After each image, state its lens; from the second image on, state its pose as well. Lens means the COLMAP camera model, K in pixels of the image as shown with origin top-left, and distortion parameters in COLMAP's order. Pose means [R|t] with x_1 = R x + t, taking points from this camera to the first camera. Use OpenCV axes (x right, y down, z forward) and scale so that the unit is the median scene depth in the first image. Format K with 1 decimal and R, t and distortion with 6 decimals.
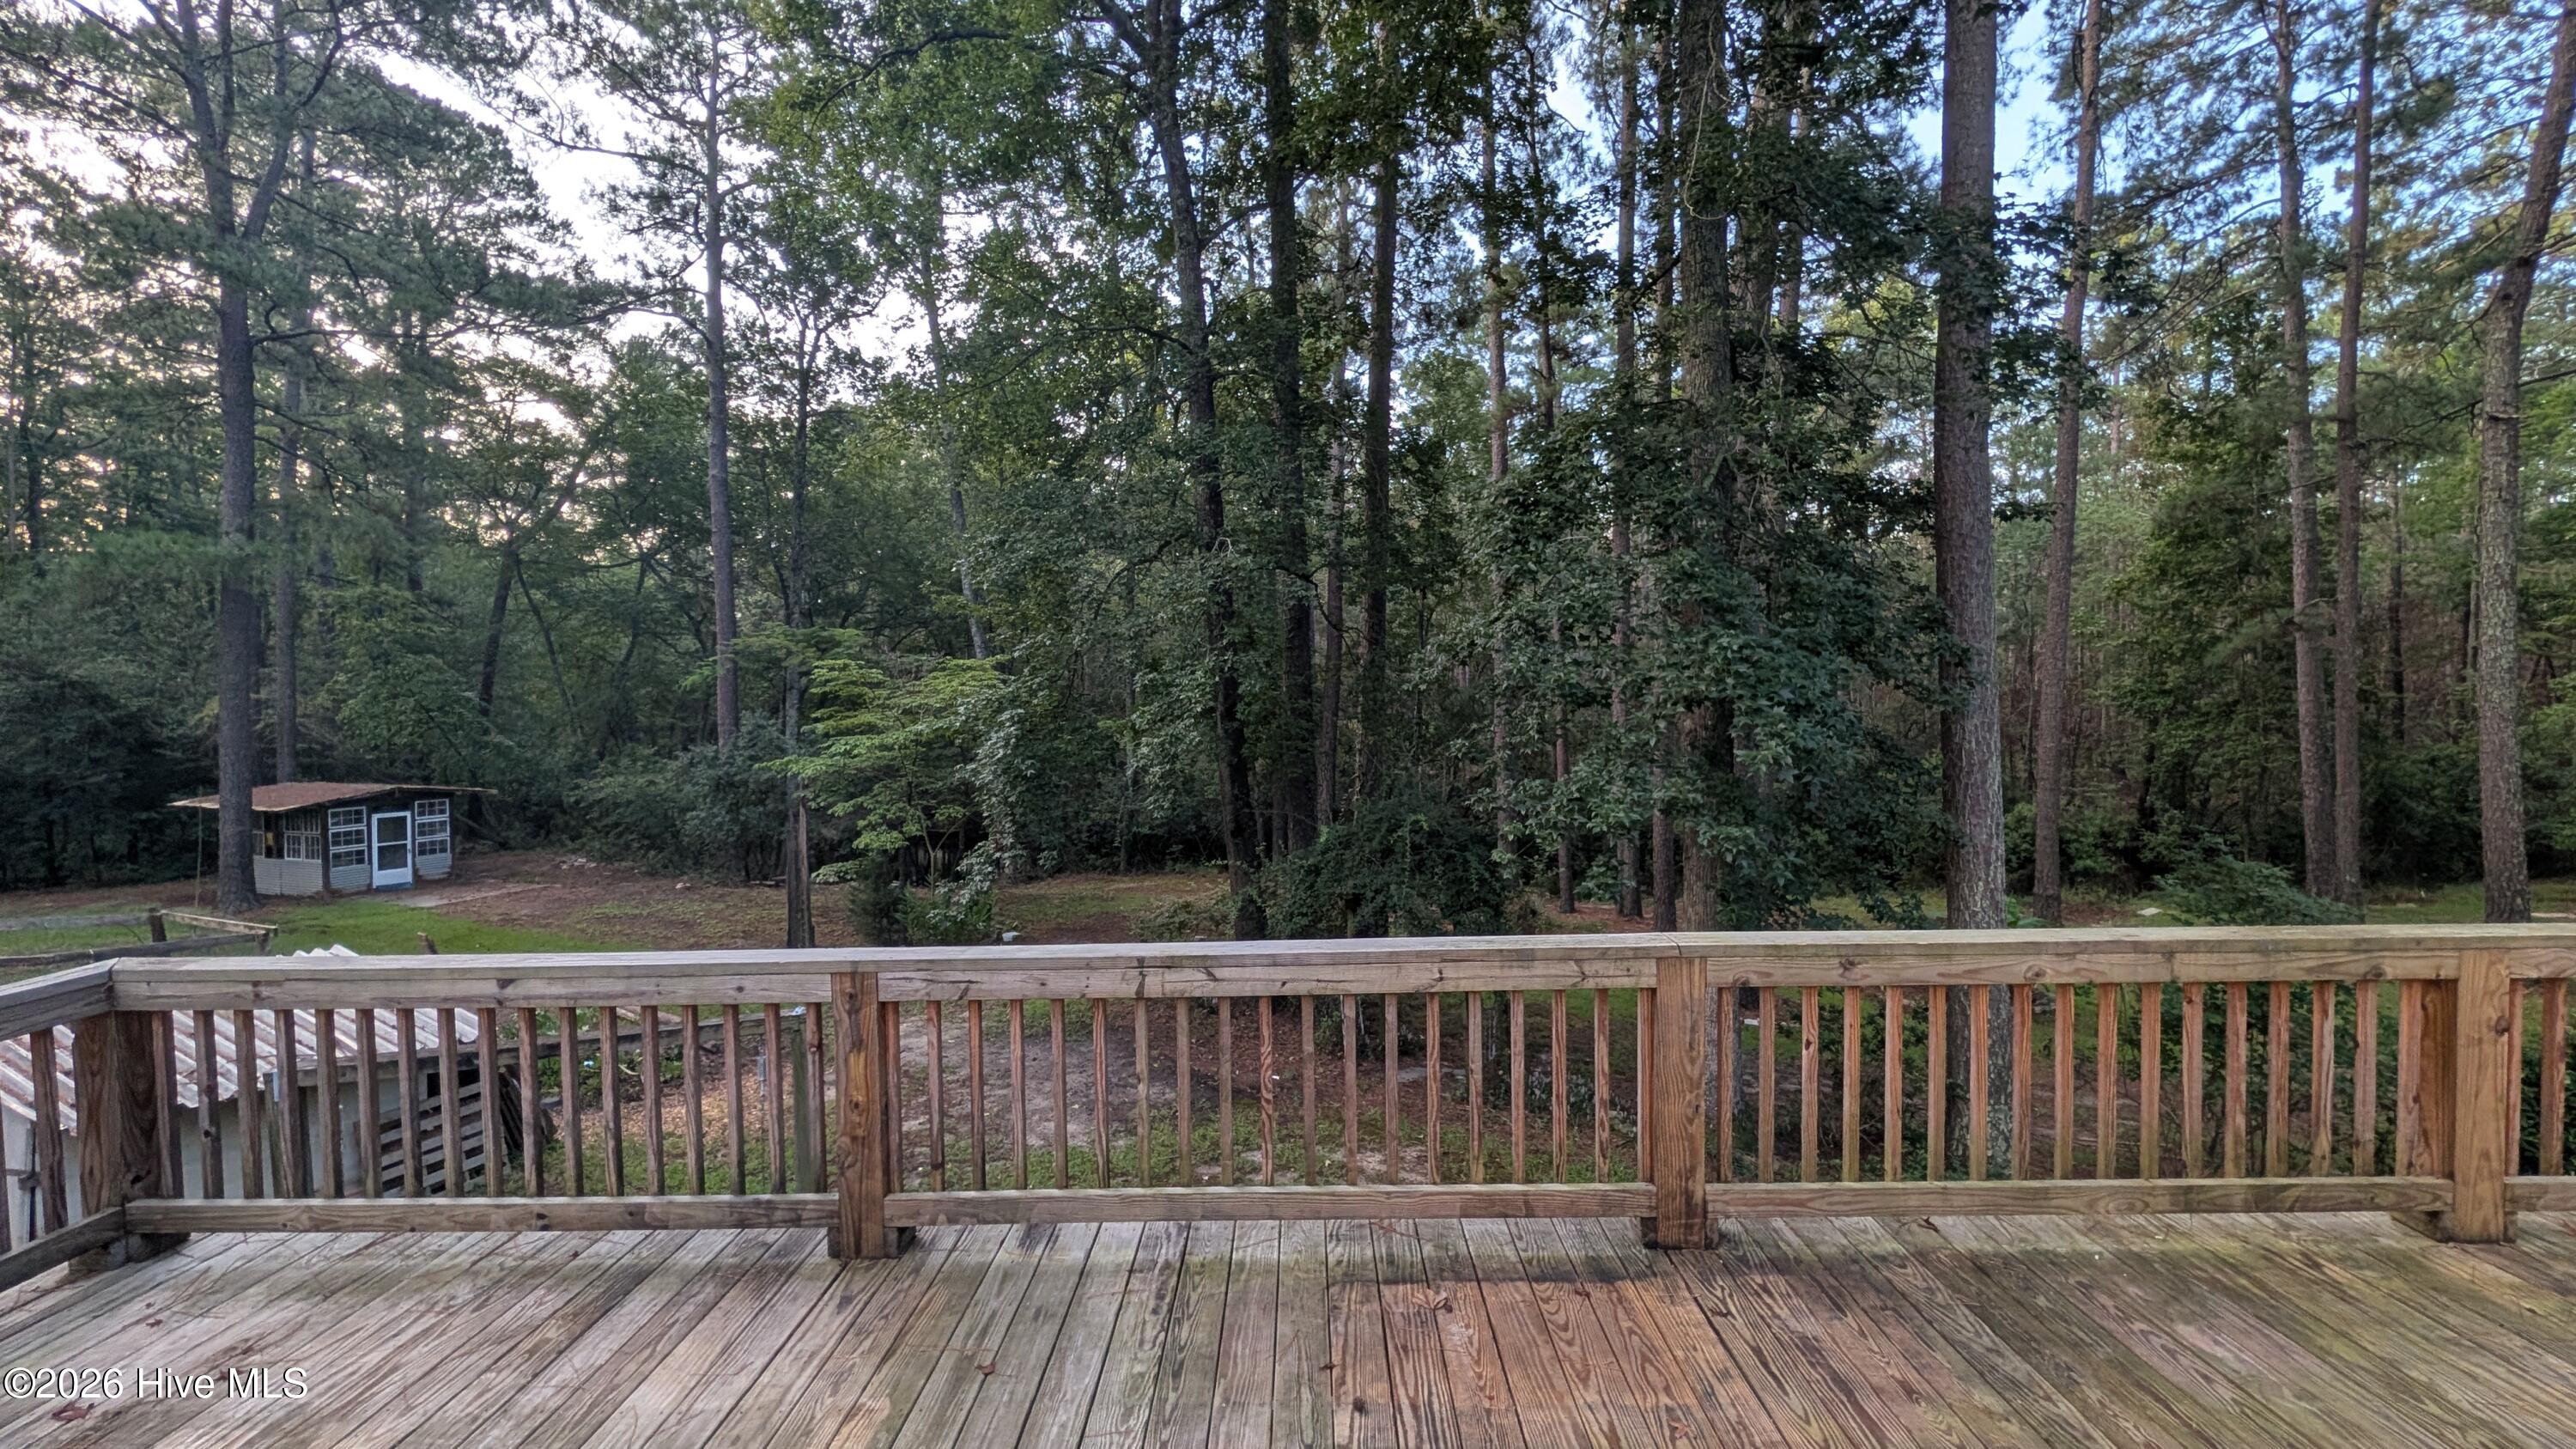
lens RADIAL K [[989.9, 0, 1292.6], [0, 989.9, 721.5], [0, 0, 1]] dist [0.000439, -0.000380]
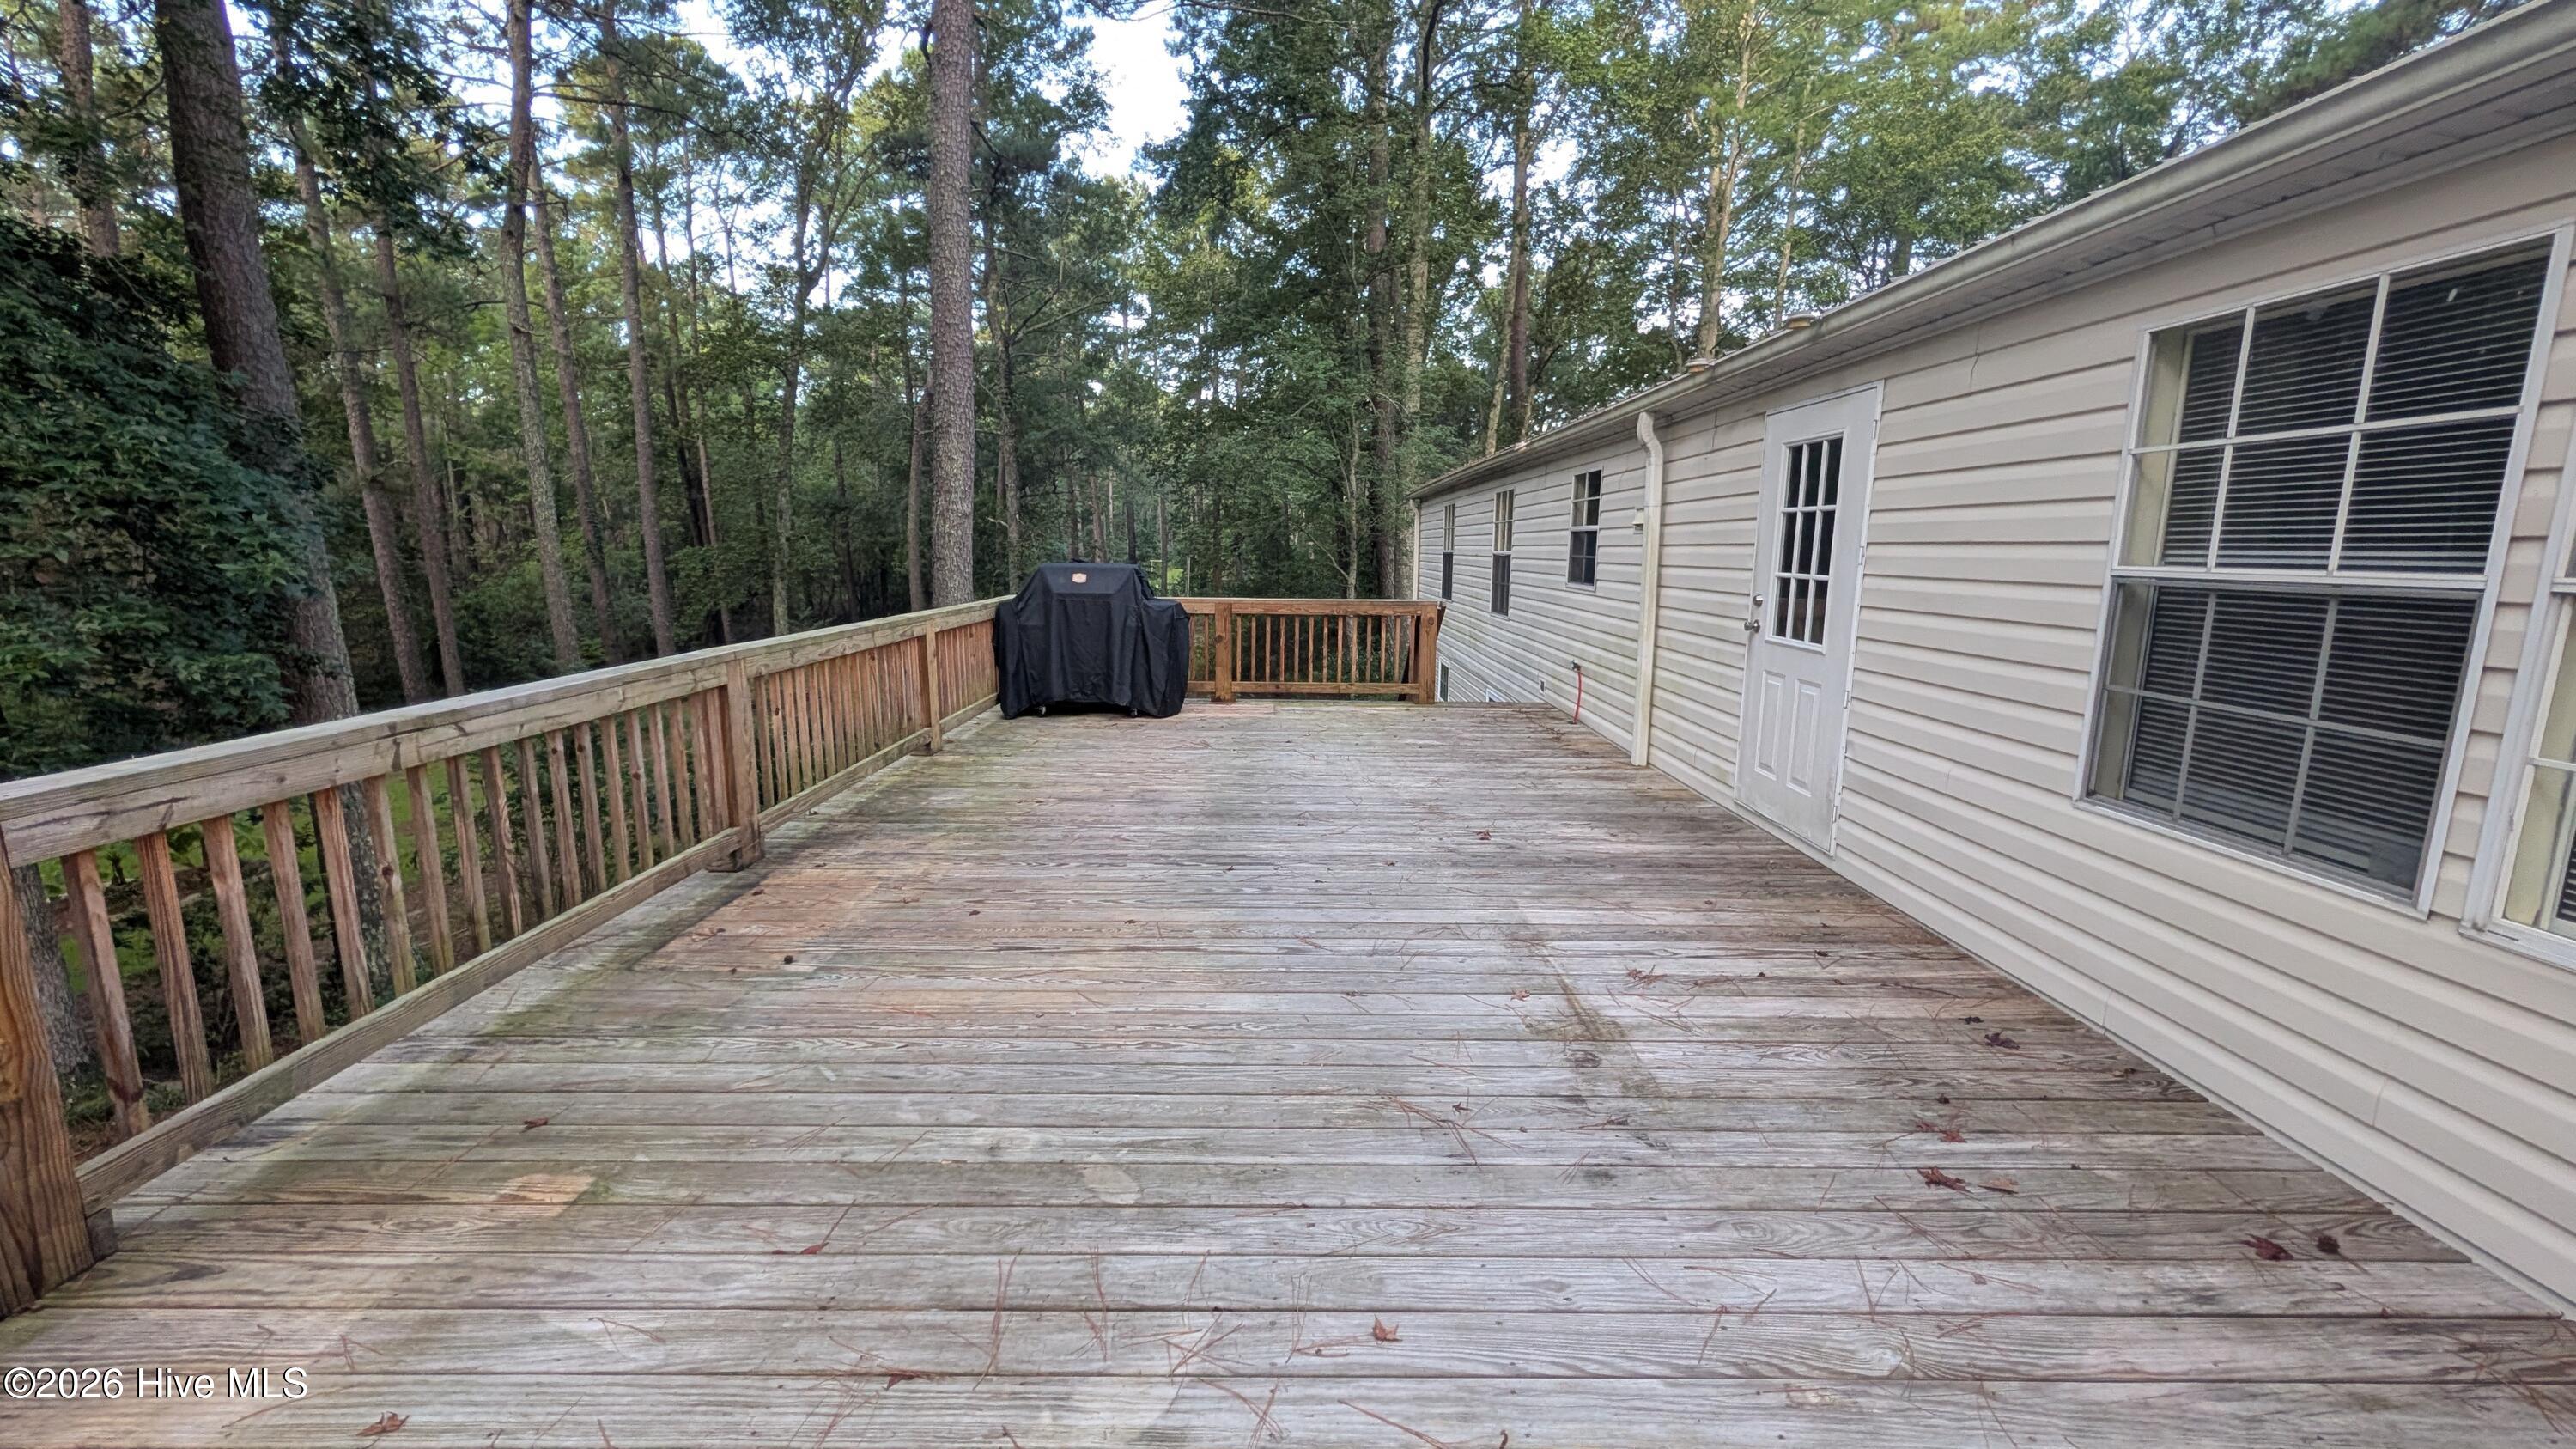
lens RADIAL K [[989.9, 0, 1292.6], [0, 989.9, 721.5], [0, 0, 1]] dist [0.000439, -0.000380]
pose [[-0.033940, -0.155354, 0.987276, -1.018067], [0.027102, 0.987338, 0.156296, 0.124609], [-0.999056, 0.032061, -0.029300, 0.251496]]
